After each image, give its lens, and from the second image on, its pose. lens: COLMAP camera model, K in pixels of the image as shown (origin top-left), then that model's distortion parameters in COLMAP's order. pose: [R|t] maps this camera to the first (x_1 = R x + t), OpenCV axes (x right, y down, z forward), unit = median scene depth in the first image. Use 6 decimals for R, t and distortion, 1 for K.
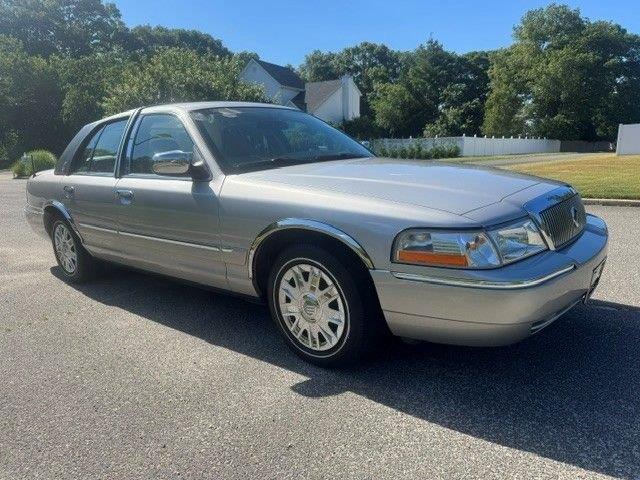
lens RADIAL K [[462.7, 0, 322.2], [0, 462.7, 240.1], [0, 0, 1]] dist [0.001115, -0.005845]
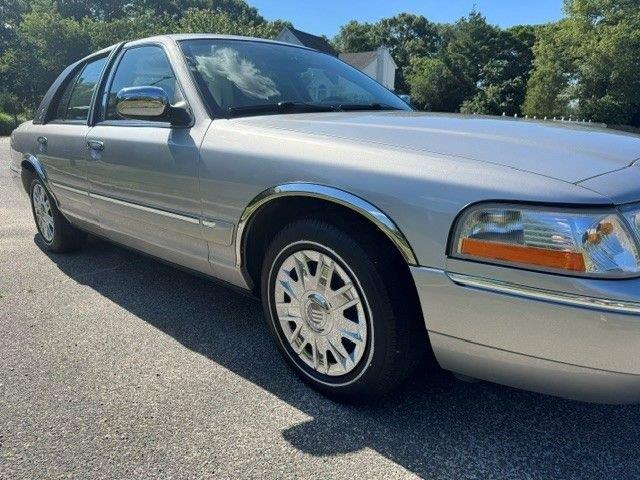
lens RADIAL K [[462.7, 0, 322.2], [0, 462.7, 240.1], [0, 0, 1]] dist [0.001115, -0.005845]
pose [[0.997213, 0.050636, -0.054792, 0.008324], [-0.047829, 0.997533, 0.051383, 0.001356], [0.057259, -0.048619, 0.997175, 0.192836]]
